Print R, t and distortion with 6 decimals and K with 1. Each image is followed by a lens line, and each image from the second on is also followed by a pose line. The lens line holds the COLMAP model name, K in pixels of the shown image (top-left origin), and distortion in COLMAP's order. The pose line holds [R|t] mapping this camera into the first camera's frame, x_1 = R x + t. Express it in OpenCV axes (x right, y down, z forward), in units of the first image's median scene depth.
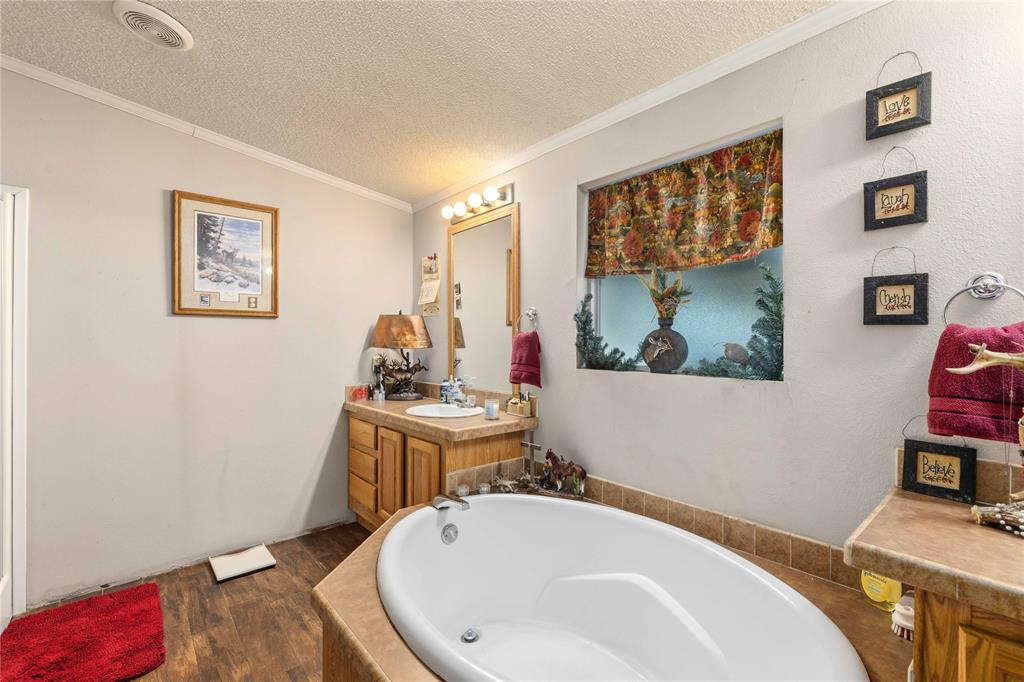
lens RADIAL K [[445.3, 0, 509.3], [0, 445.3, 343.8], [0, 0, 1]] dist [-0.002536, -0.000003]
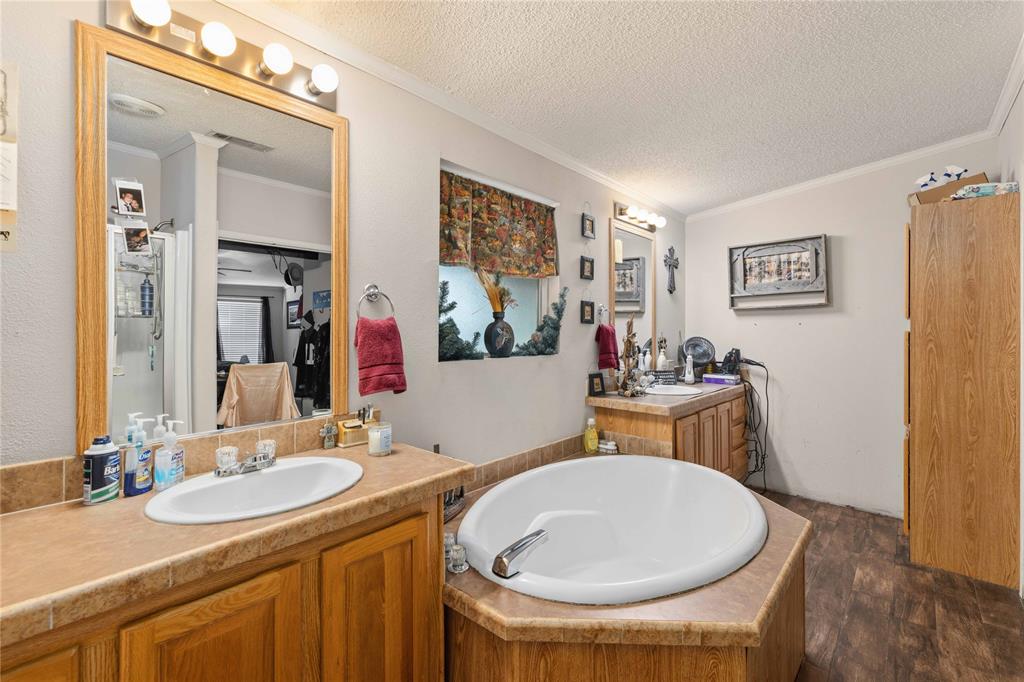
lens RADIAL K [[445.3, 0, 509.3], [0, 445.3, 331.6], [0, 0, 1]] dist [-0.002536, -0.000003]
pose [[-0.126741, -0.000669, 0.991936, -0.902835], [0.007605, 0.999970, 0.001646, -0.007078], [-0.991907, 0.007753, -0.126732, 1.170850]]
